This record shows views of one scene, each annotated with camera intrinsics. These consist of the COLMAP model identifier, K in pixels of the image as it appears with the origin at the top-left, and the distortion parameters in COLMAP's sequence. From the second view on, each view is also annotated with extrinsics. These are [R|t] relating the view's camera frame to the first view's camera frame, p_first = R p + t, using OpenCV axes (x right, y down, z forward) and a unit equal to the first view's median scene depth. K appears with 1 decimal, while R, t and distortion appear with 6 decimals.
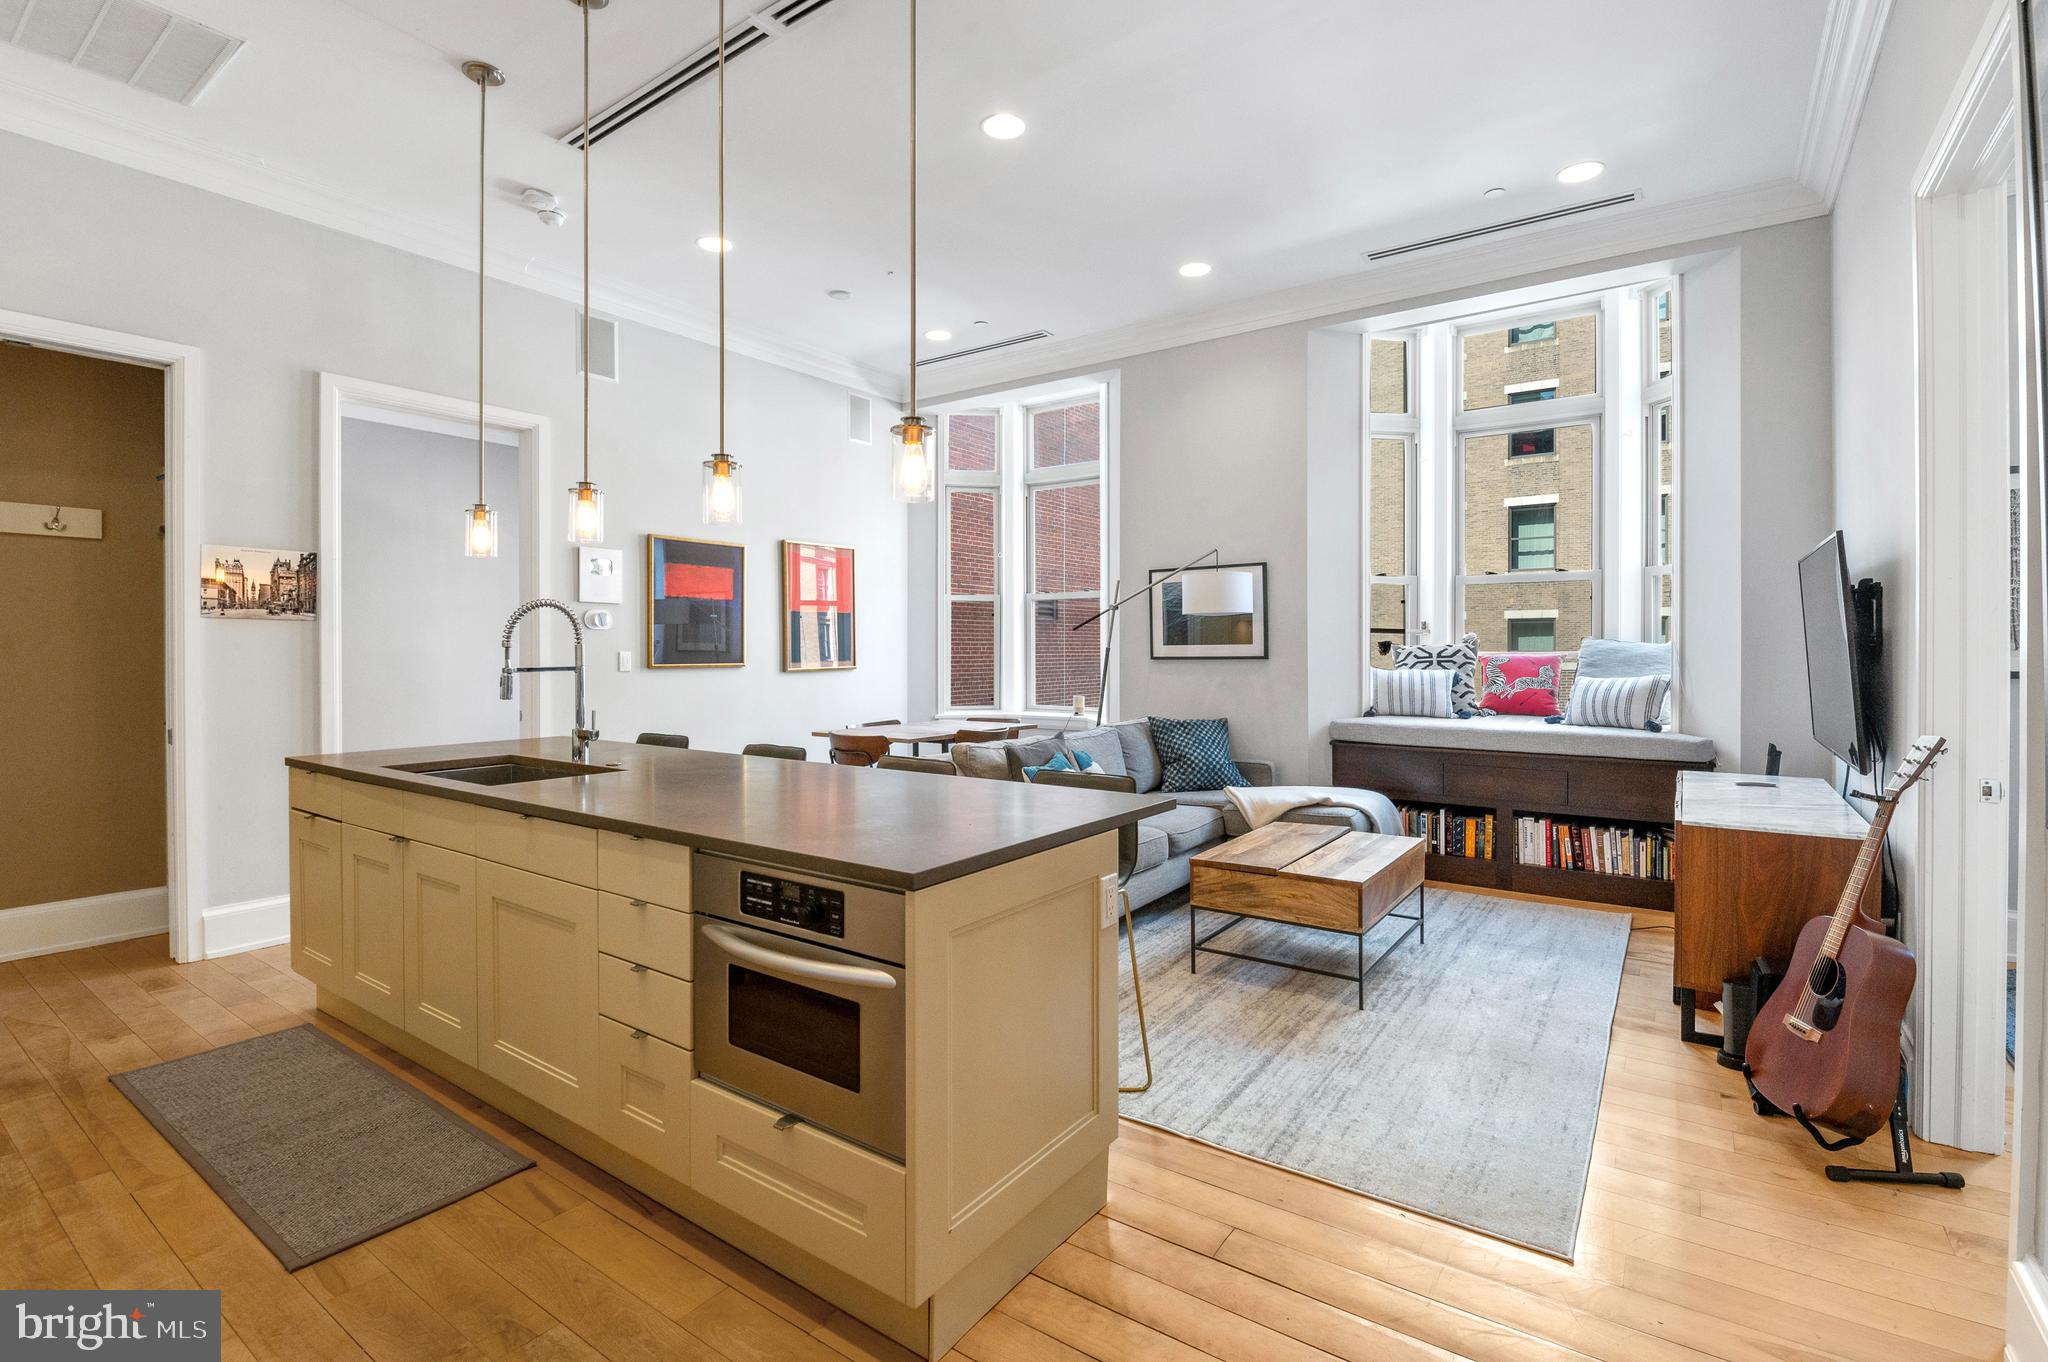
lens RADIAL K [[940.1, 0, 1022.2], [0, 940.1, 651.6], [0, 0, 1]] dist [-0.001988, -0.000889]
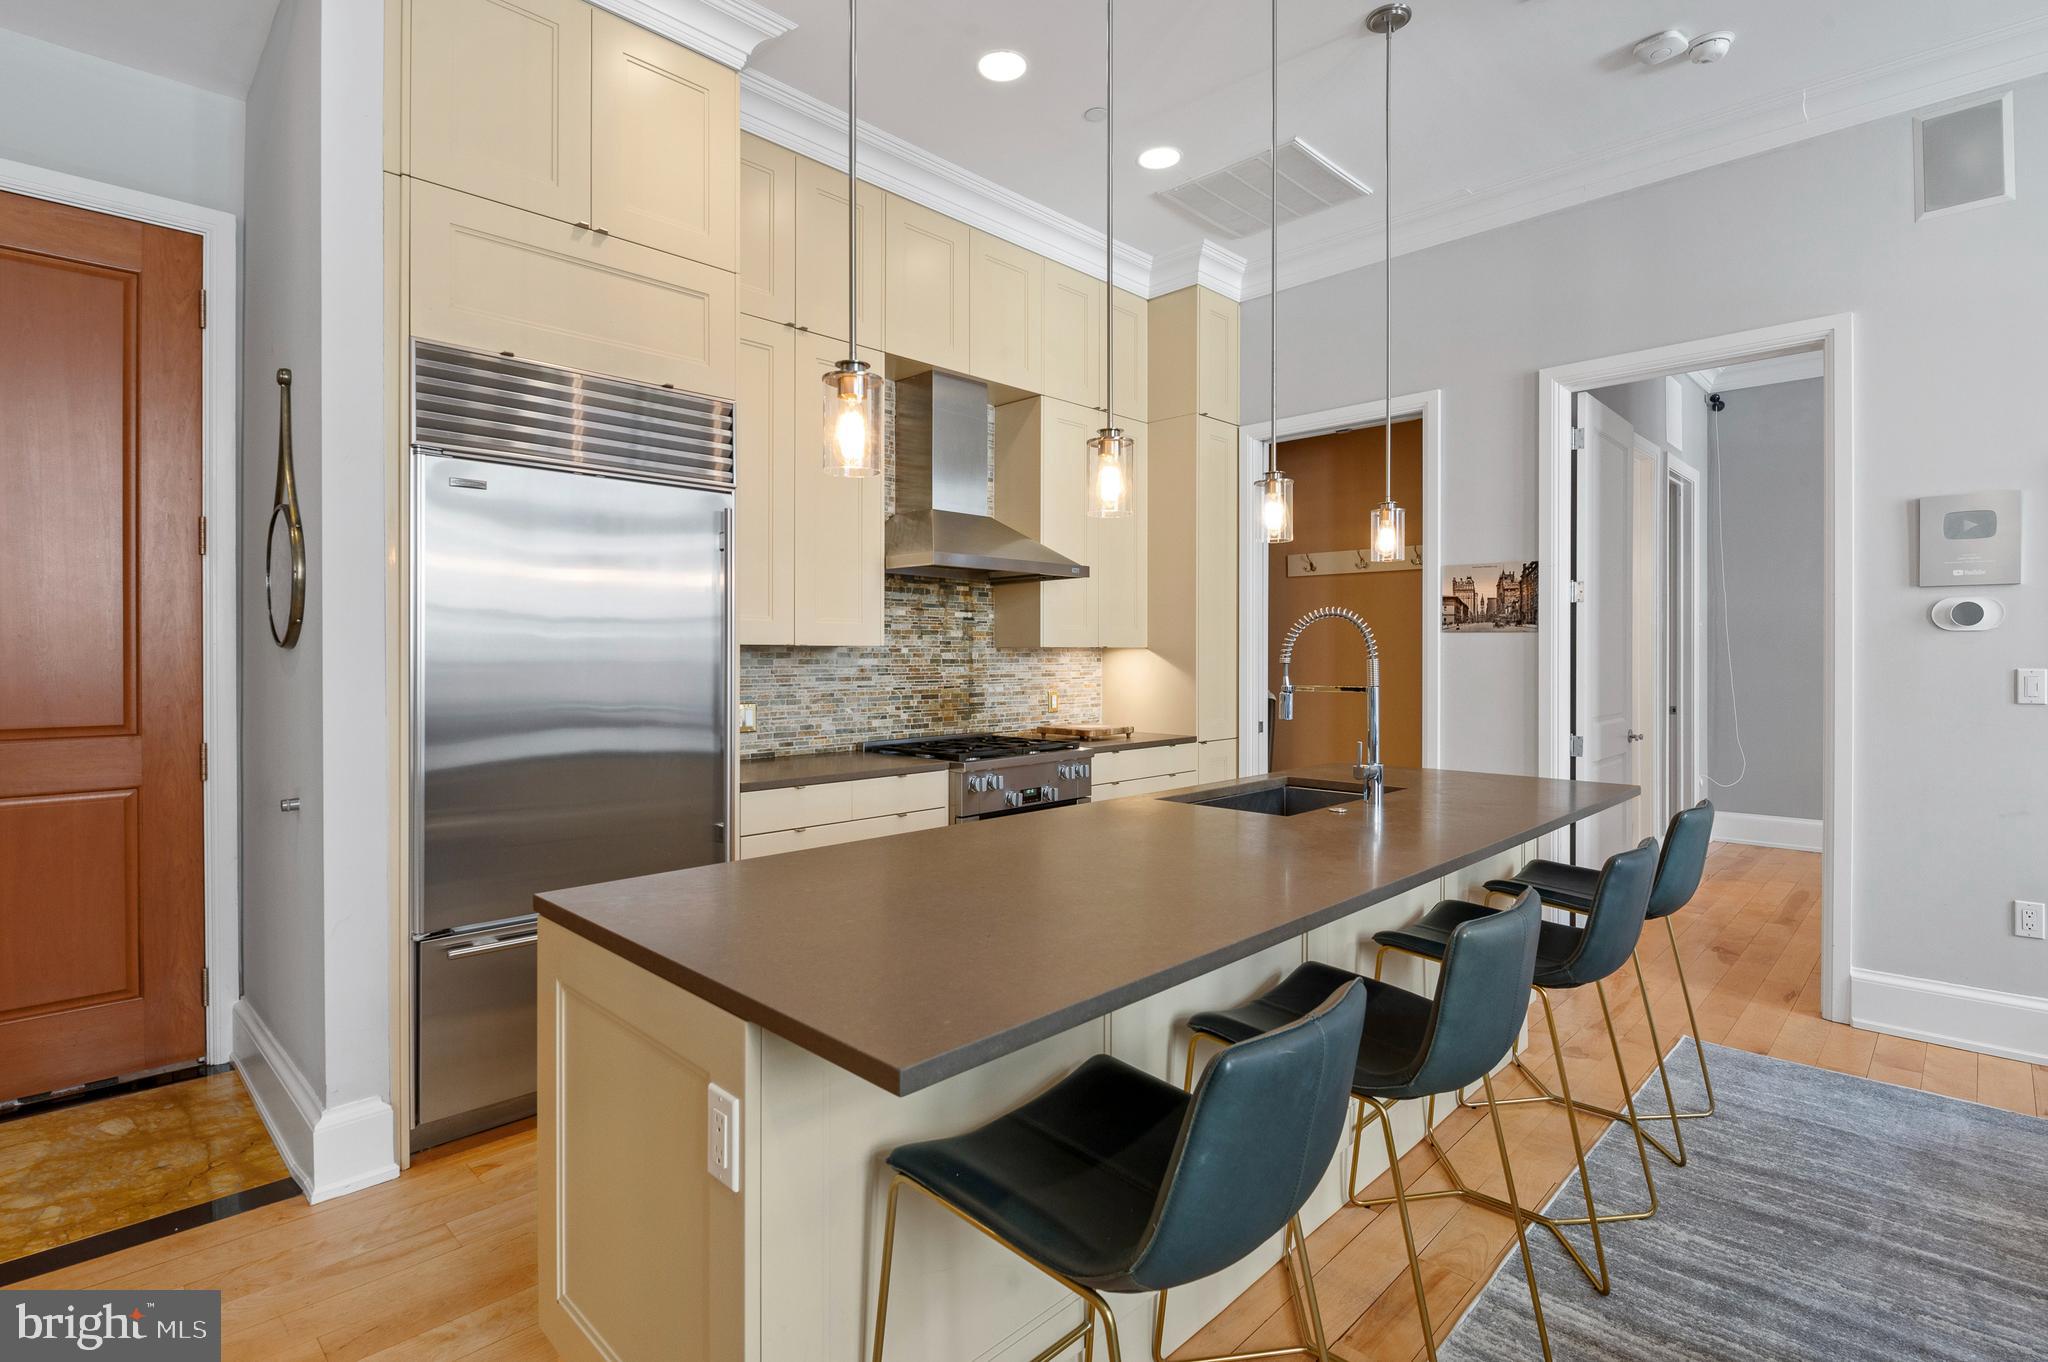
lens RADIAL K [[982.3, 0, 1022.6], [0, 982.3, 658.3], [0, 0, 1]] dist [0.000440, -0.006754]
pose [[-0.160070, 0.003262, -0.987100, 0.281586], [-0.003013, 0.999988, 0.003793, -0.007052], [0.987101, 0.003581, -0.160058, 0.564817]]
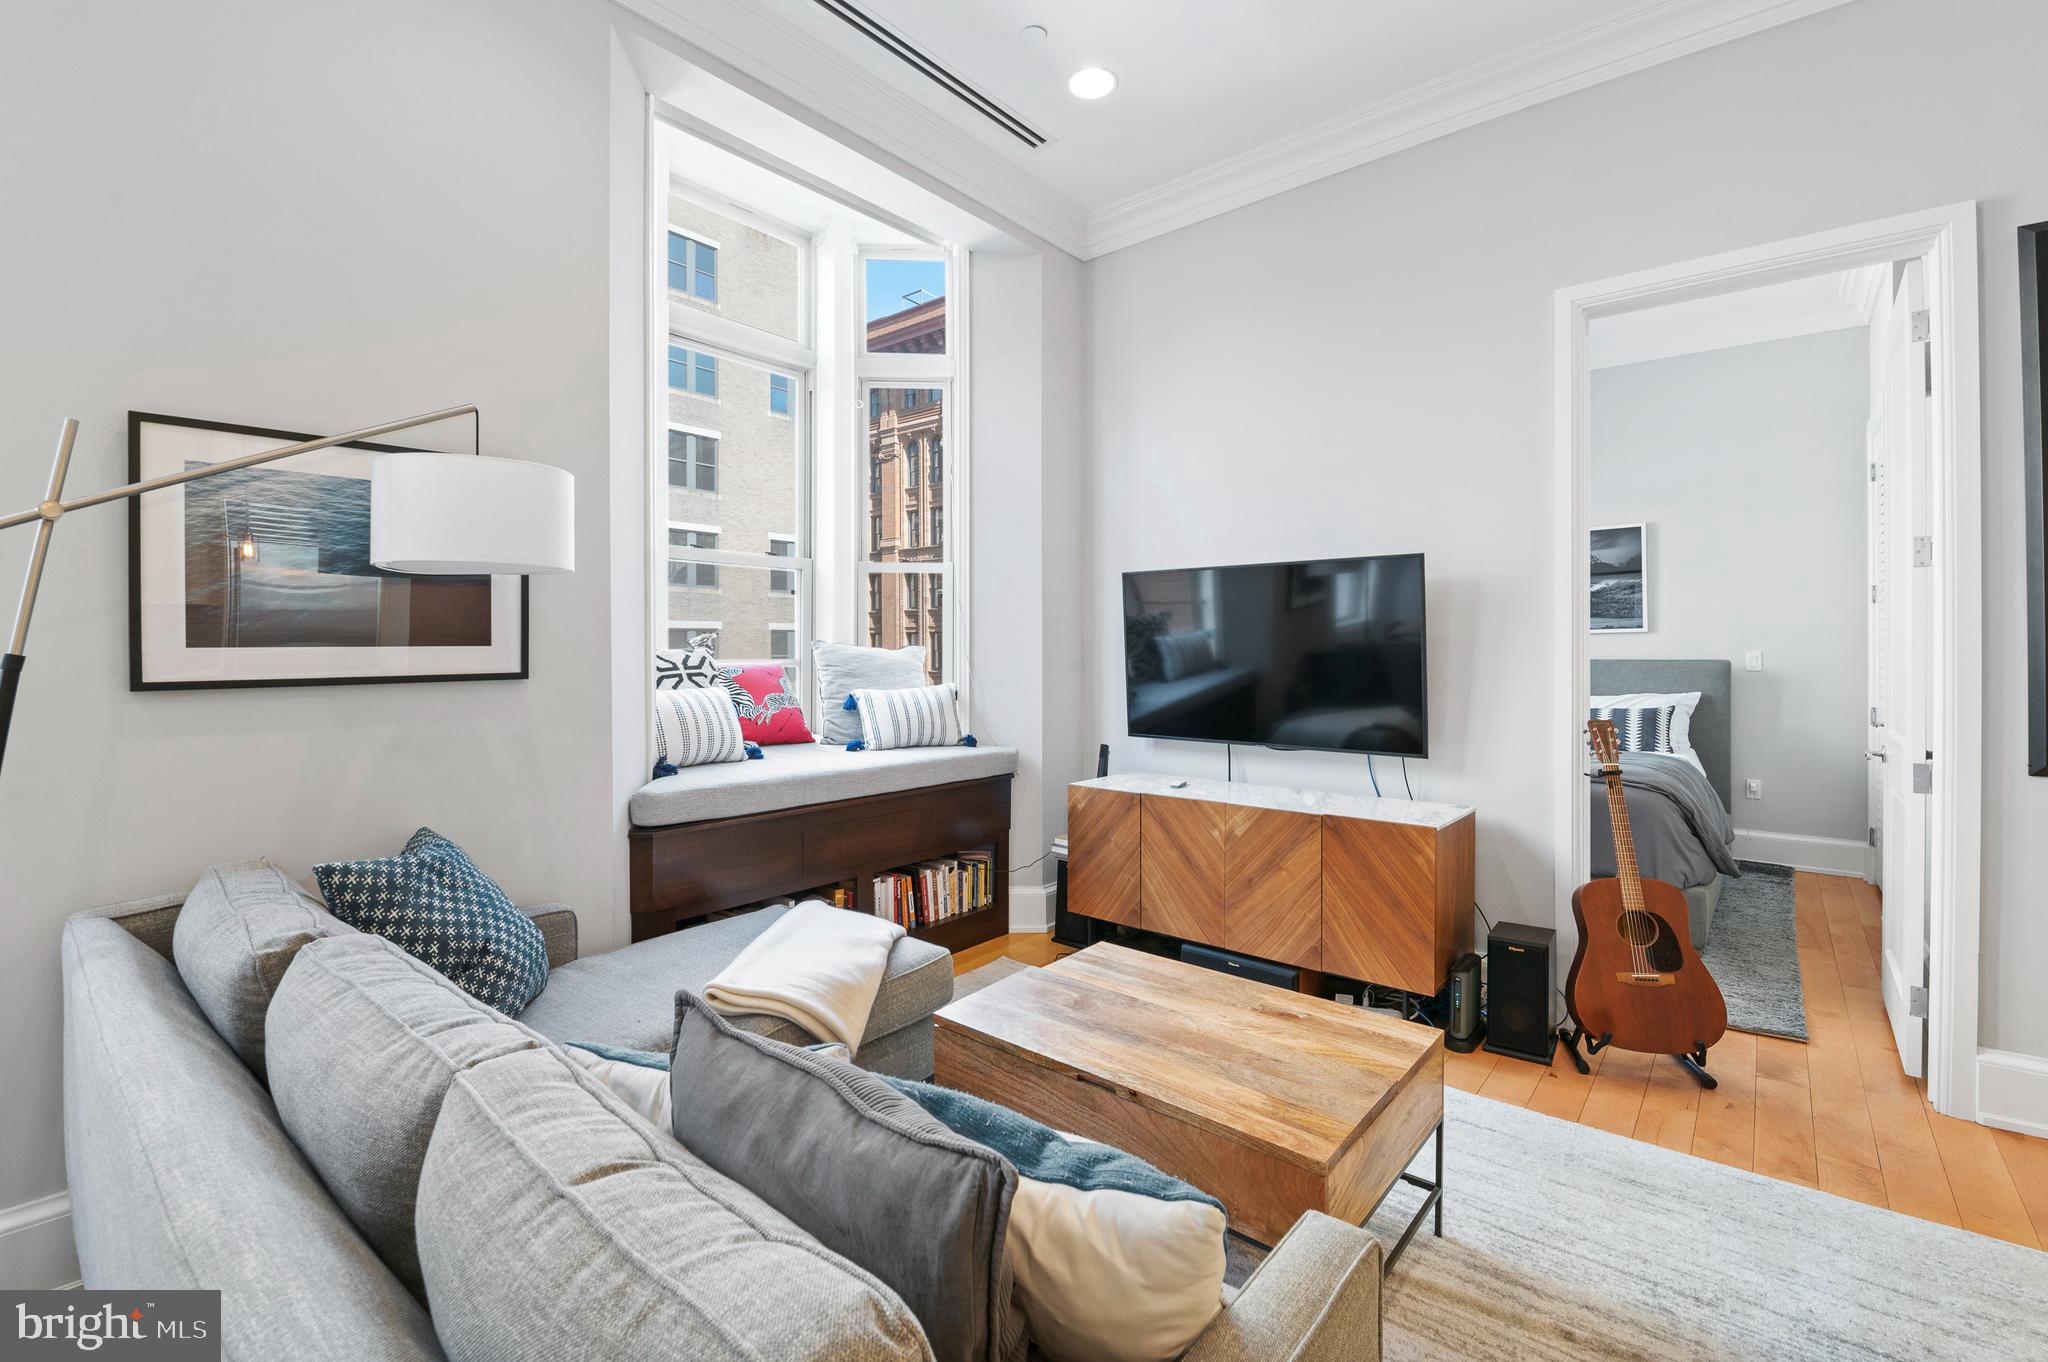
lens RADIAL K [[899.6, 0, 1017.5], [0, 899.6, 656.2], [0, 0, 1]] dist [0.002337, -0.010760]
pose [[0.086842, -0.003833, 0.996215, -0.174477], [0.006100, 0.999976, 0.003316, -0.003532], [-0.996203, 0.005789, 0.086863, 0.849356]]
